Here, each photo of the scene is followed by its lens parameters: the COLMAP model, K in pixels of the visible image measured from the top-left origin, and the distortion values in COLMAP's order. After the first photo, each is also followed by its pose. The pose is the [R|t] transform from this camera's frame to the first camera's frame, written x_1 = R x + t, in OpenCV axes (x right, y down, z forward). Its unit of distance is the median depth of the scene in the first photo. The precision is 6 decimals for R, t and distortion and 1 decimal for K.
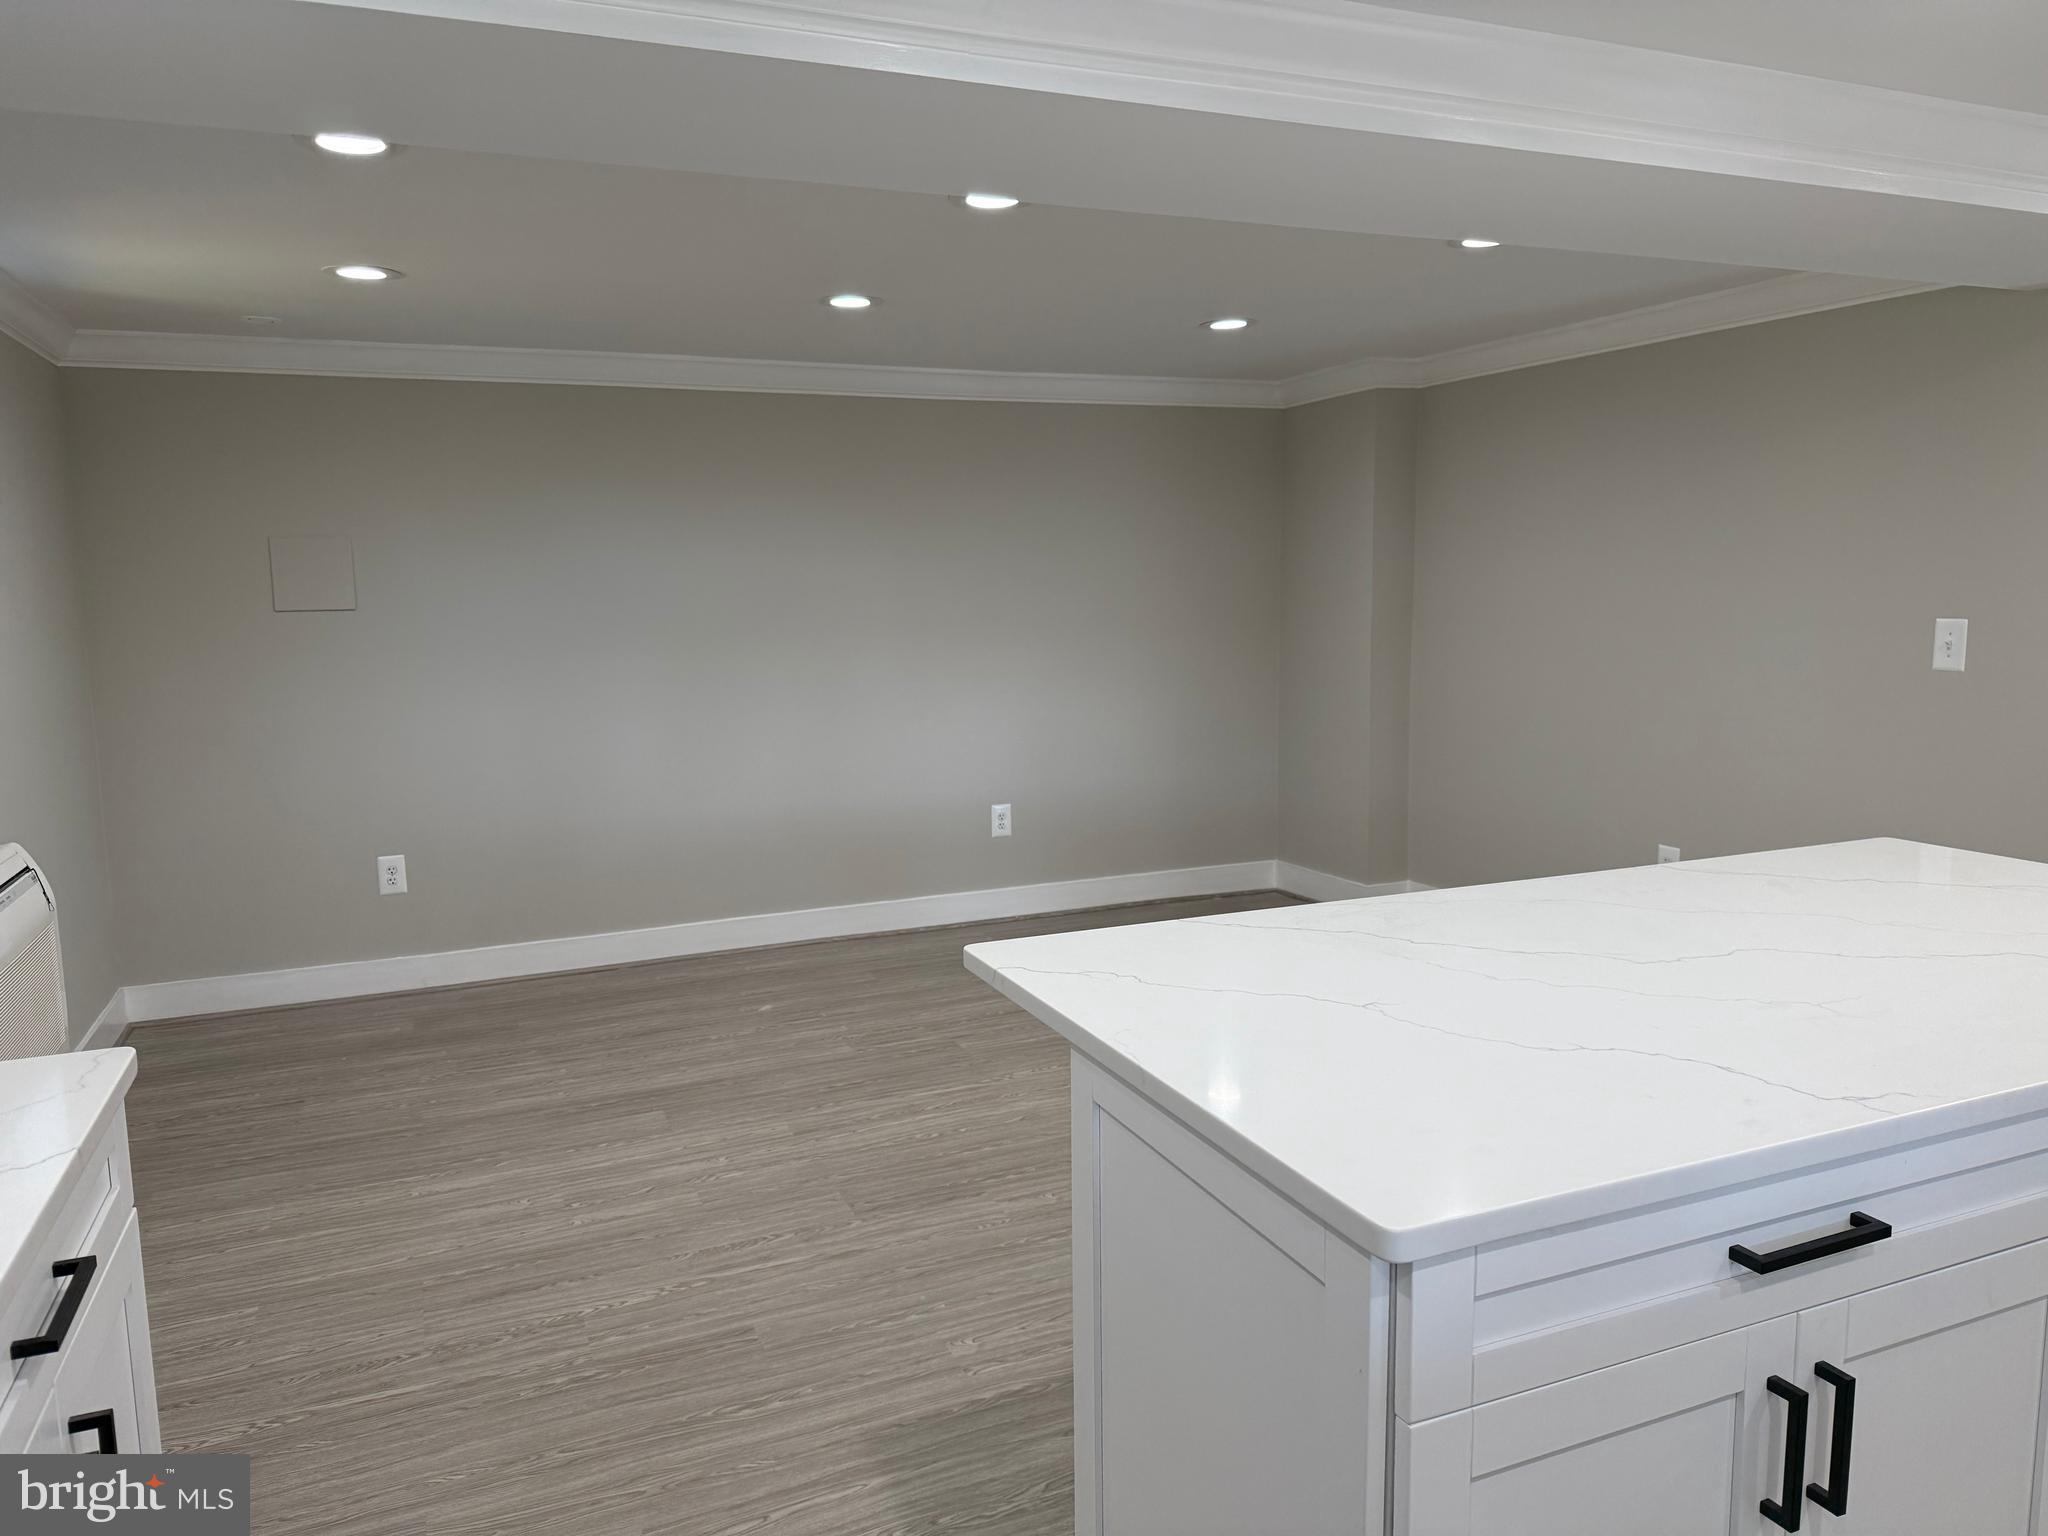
lens RADIAL K [[1428.0, 0, 1032.8], [0, 1428.0, 774.3], [0, 0, 1]] dist [0.046676, -0.044949]
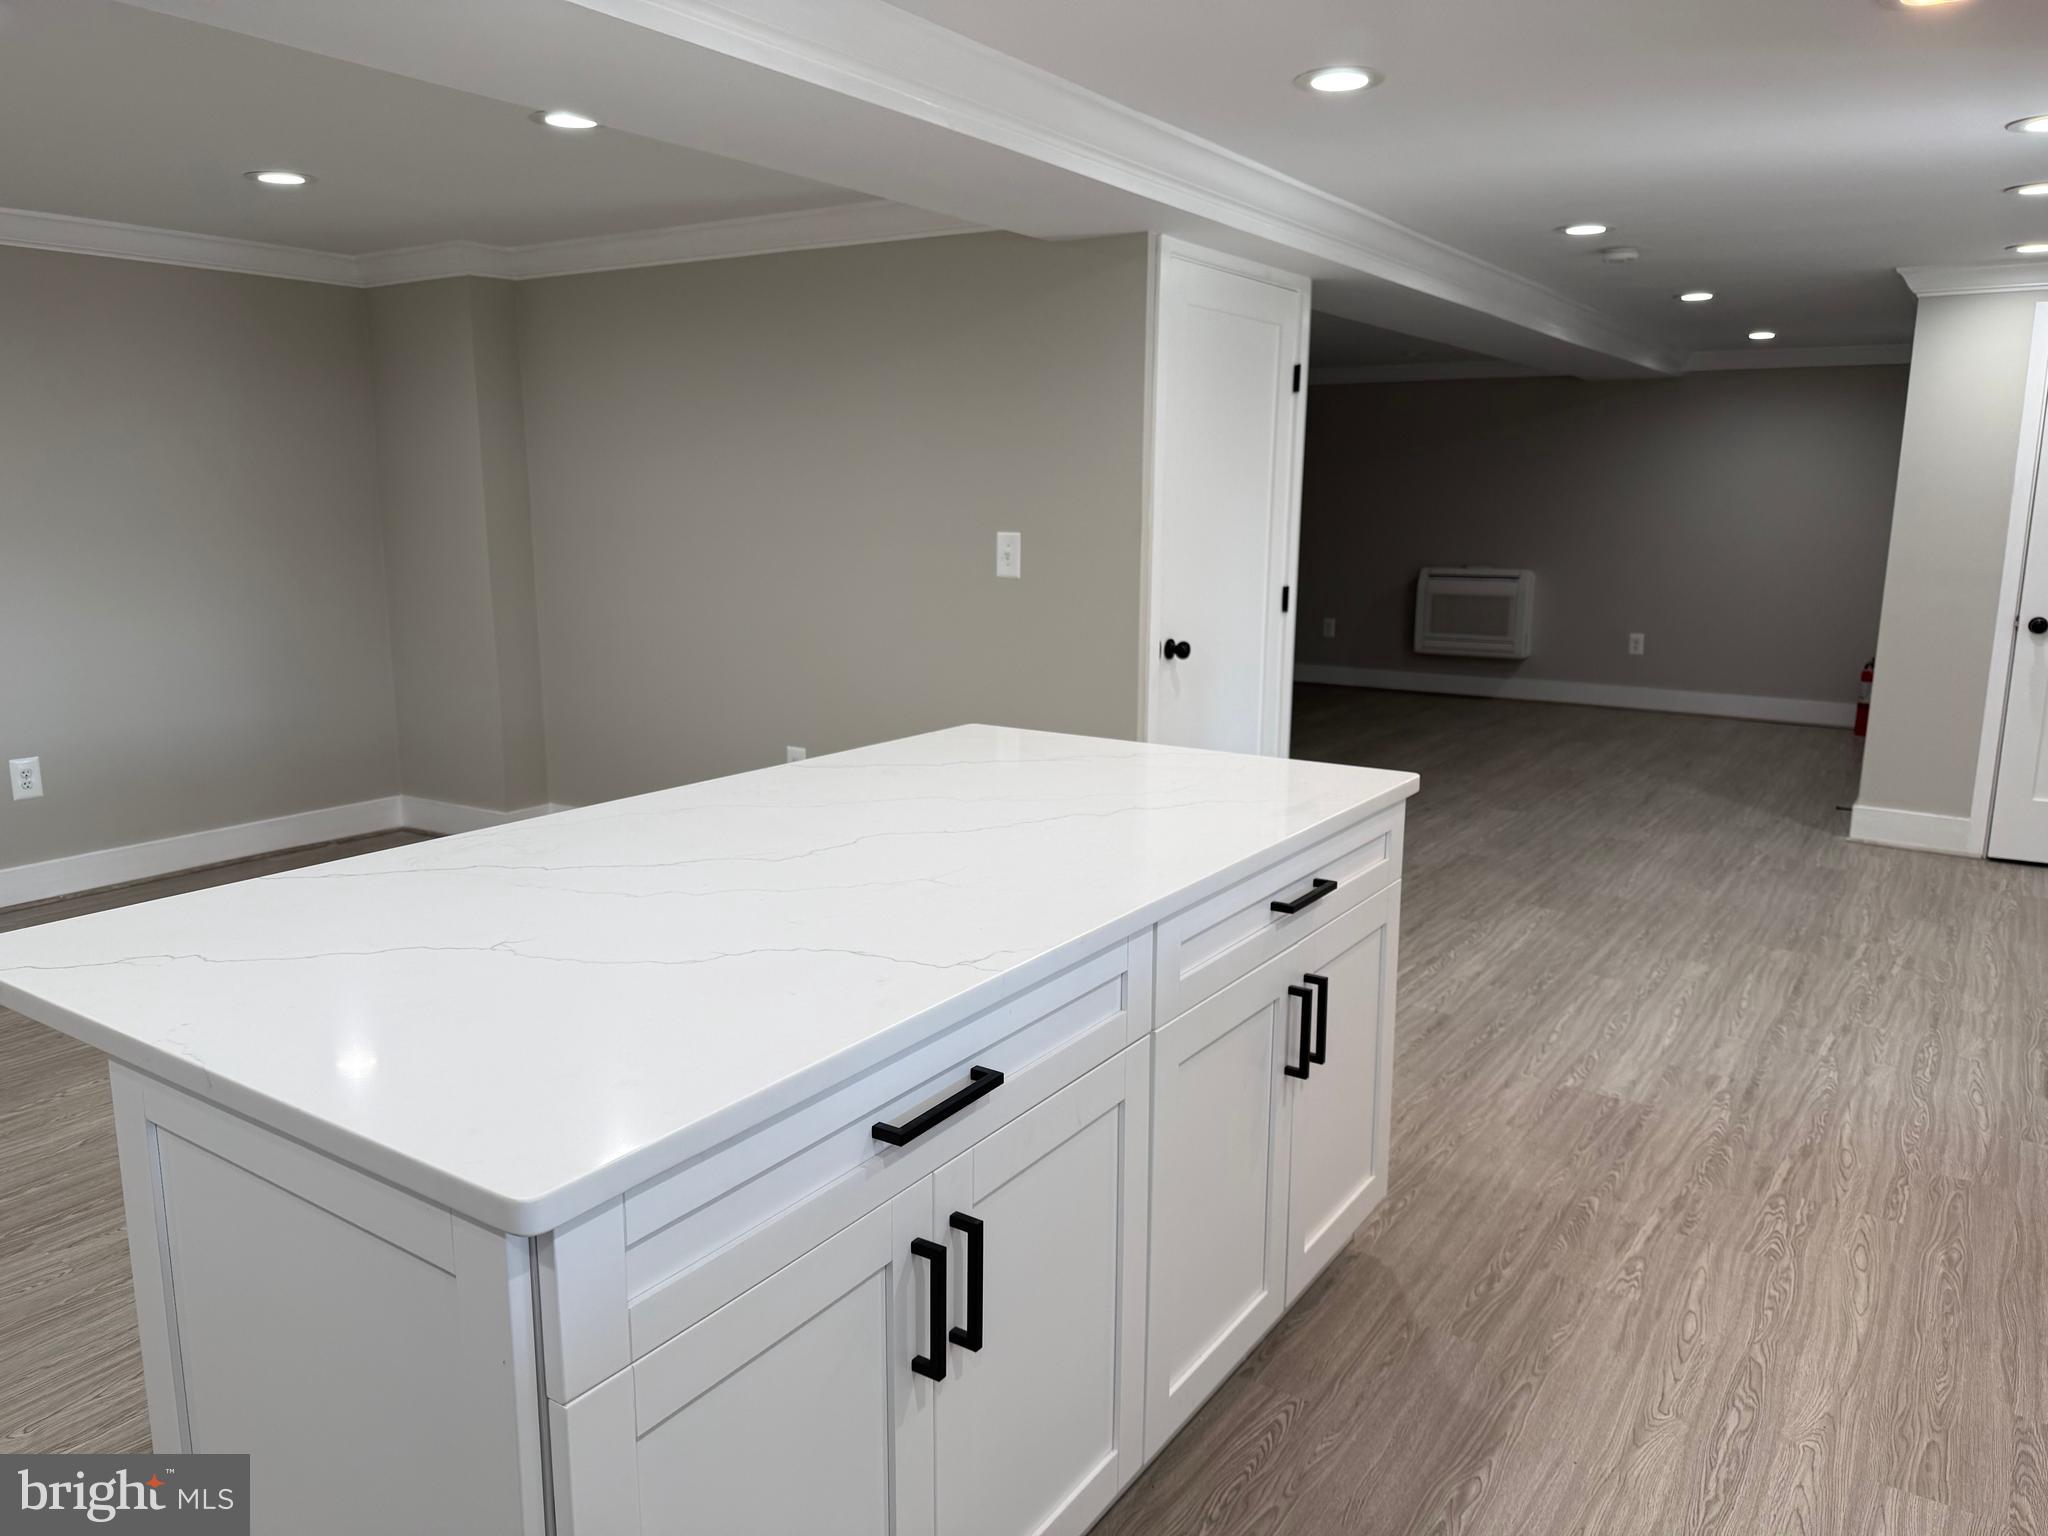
lens RADIAL K [[1428.0, 0, 1032.8], [0, 1428.0, 774.3], [0, 0, 1]] dist [0.046676, -0.044949]
pose [[0.834095, -0.084038, 0.545182, 0.044406], [0.053334, 0.995983, 0.071930, 0.011648], [-0.549036, -0.030919, 0.835226, 0.094812]]
